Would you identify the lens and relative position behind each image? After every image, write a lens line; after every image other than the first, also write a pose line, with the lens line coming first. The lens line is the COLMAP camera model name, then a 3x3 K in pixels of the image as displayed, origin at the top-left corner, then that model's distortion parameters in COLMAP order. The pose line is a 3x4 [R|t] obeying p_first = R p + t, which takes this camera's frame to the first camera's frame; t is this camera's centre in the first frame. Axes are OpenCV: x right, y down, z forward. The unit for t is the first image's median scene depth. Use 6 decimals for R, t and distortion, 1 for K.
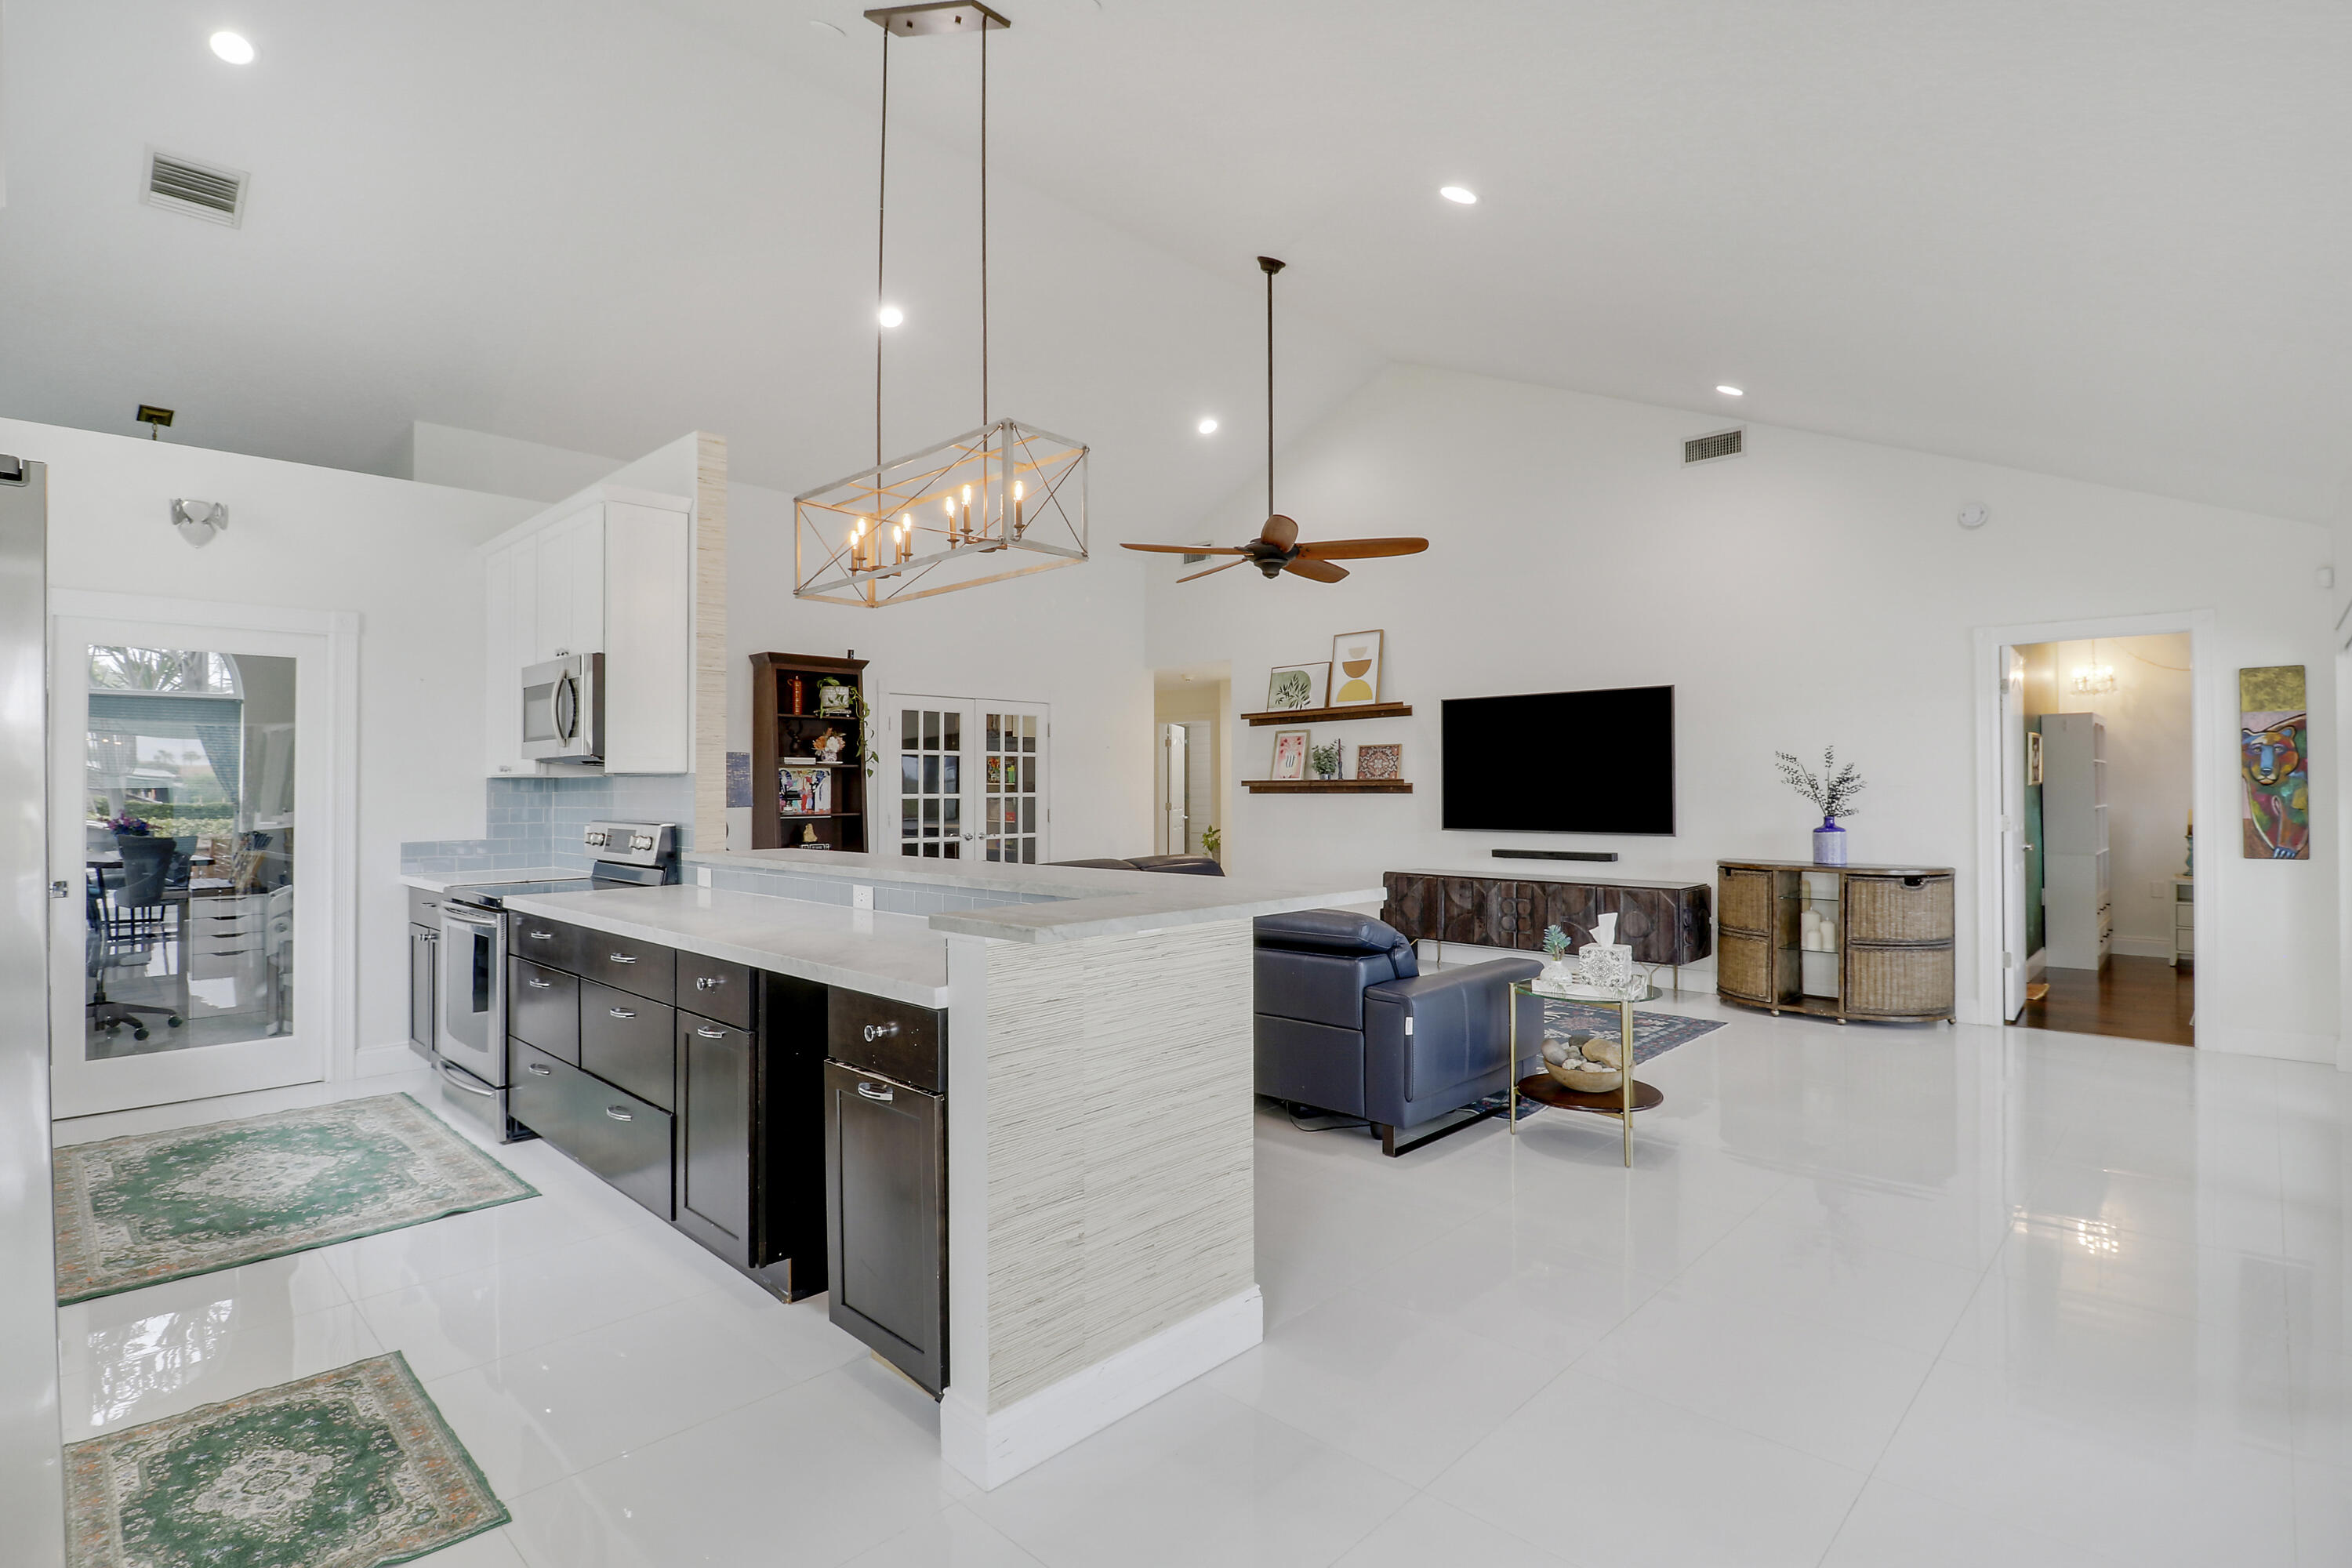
lens RADIAL K [[1094.5, 0, 1232.6], [0, 1094.5, 798.3], [0, 0, 1]] dist [-0.000551, -0.010232]
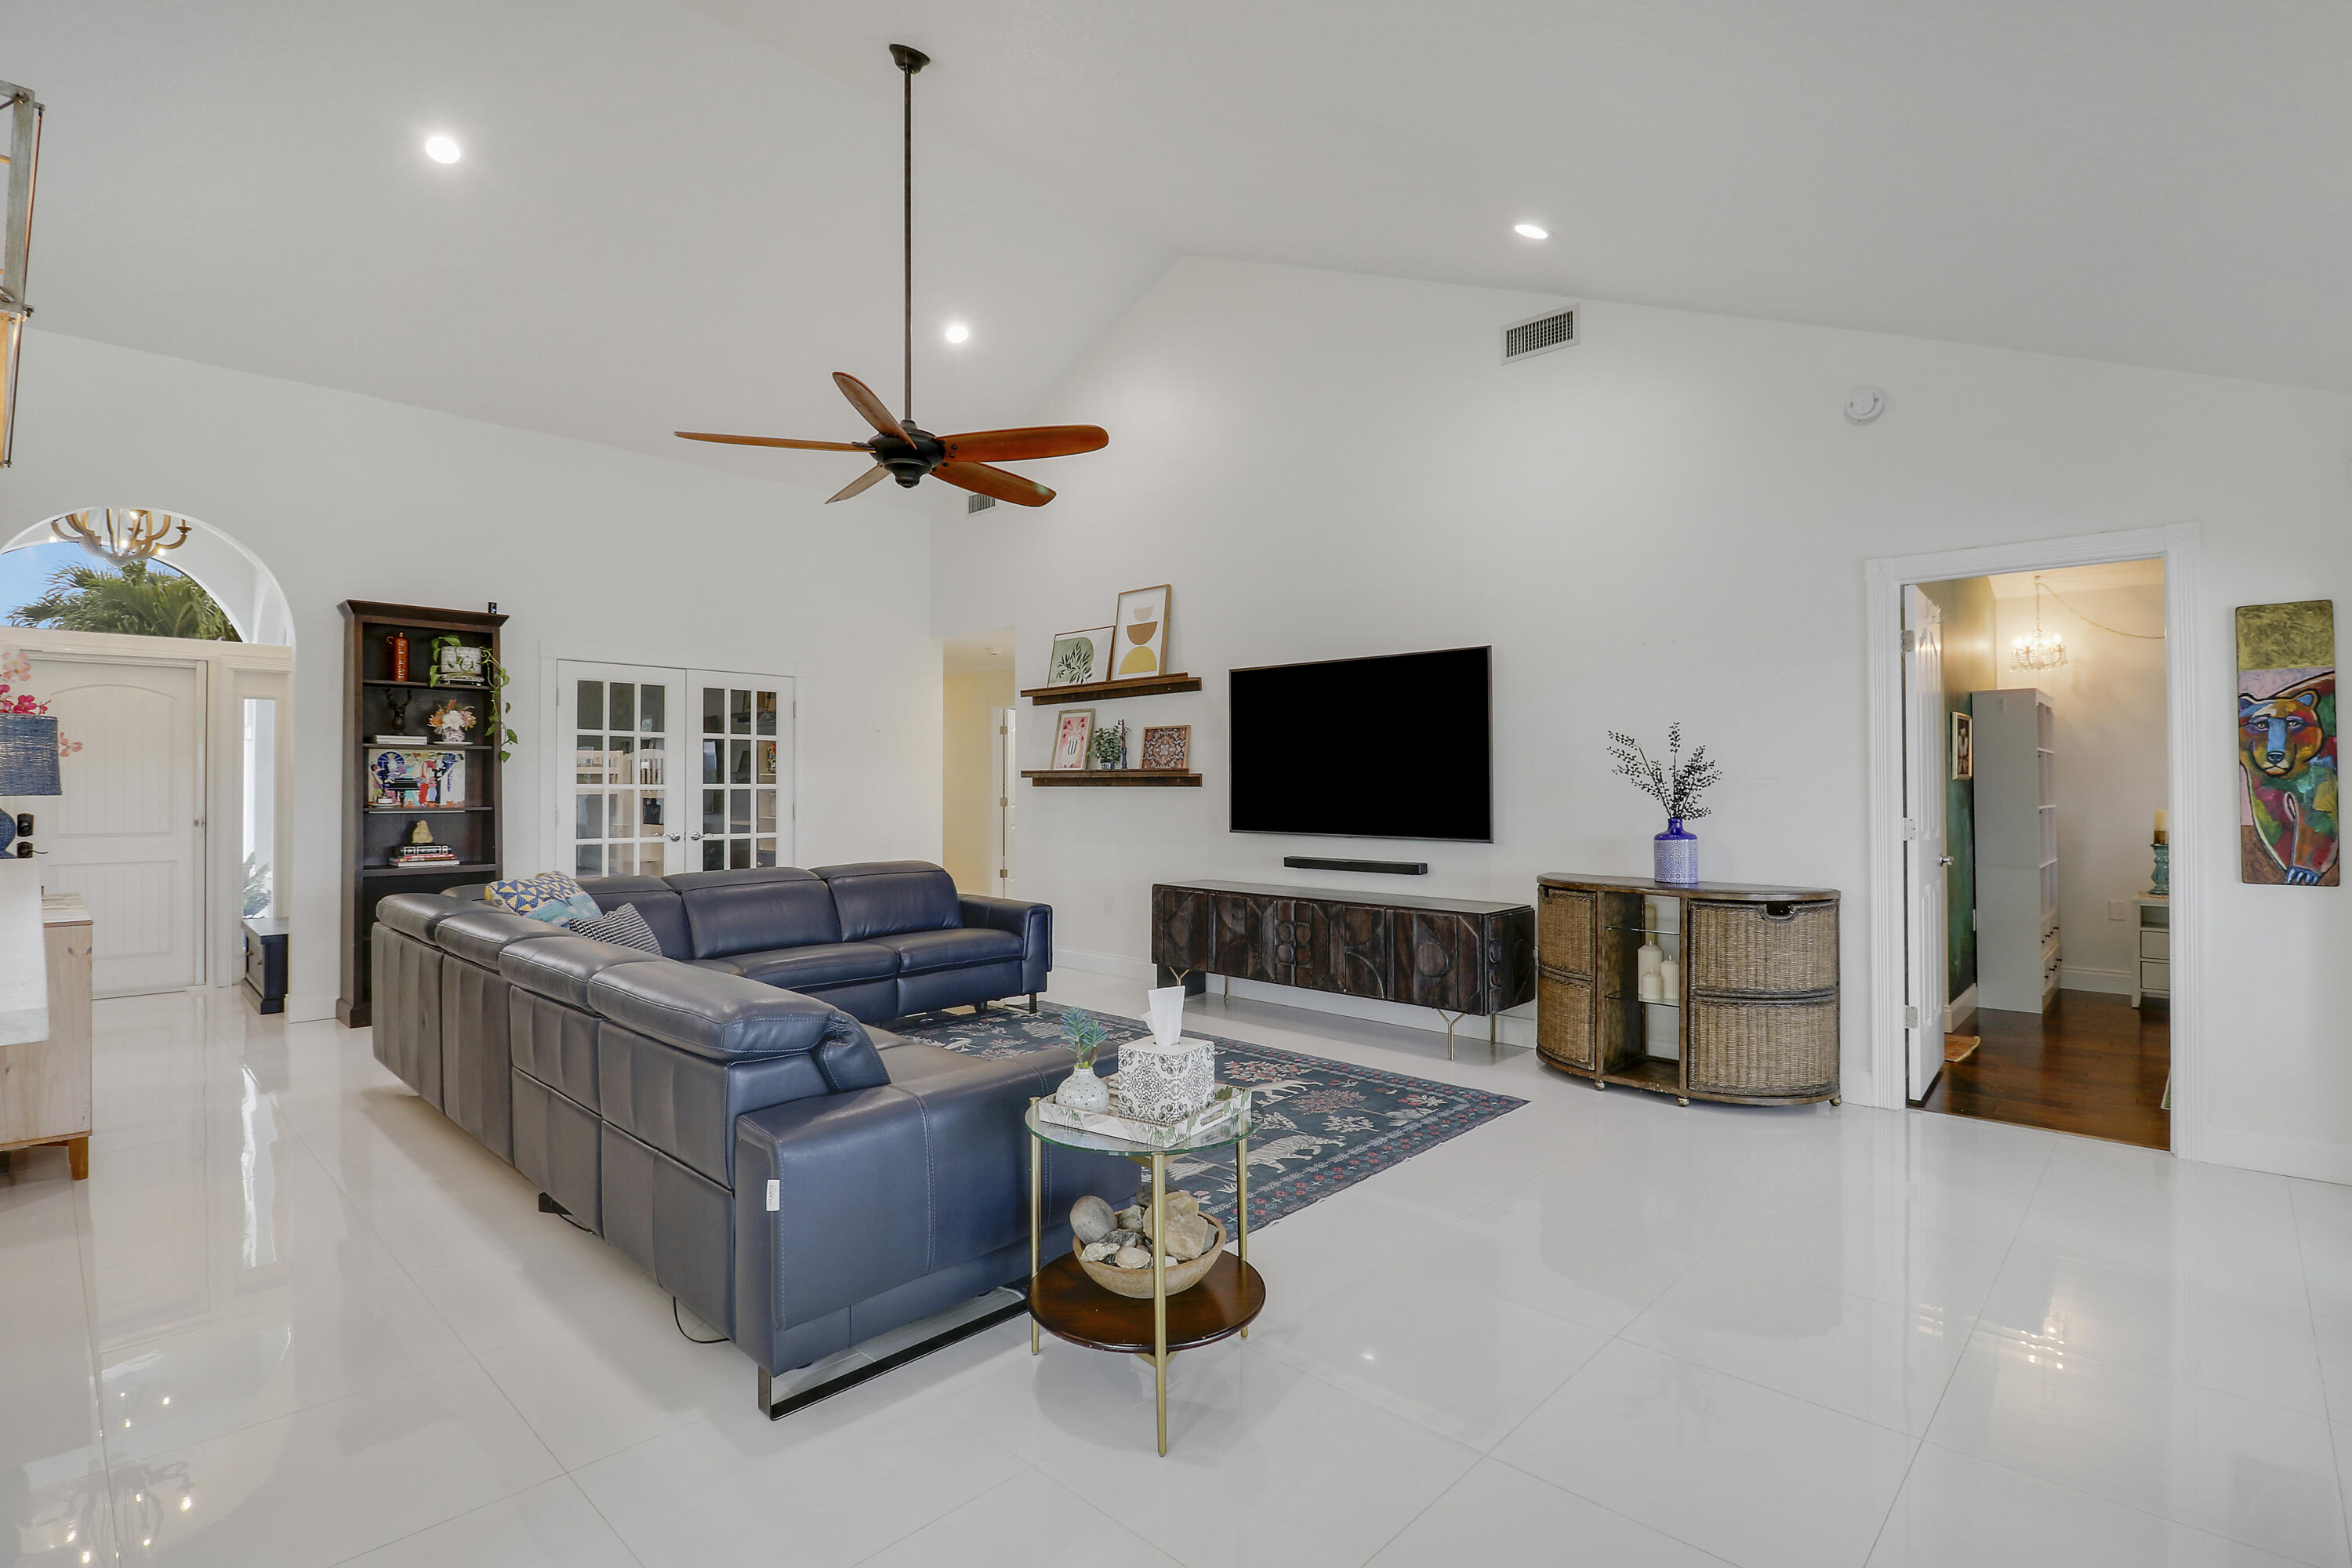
lens RADIAL K [[1094.5, 0, 1209.1], [0, 1094.5, 786.7], [0, 0, 1]] dist [-0.000551, -0.010232]
pose [[0.999938, 0.005535, 0.009677, 0.201614], [-0.005462, 0.999957, -0.007558, 0.002303], [-0.009719, 0.007504, 0.999925, 0.237997]]
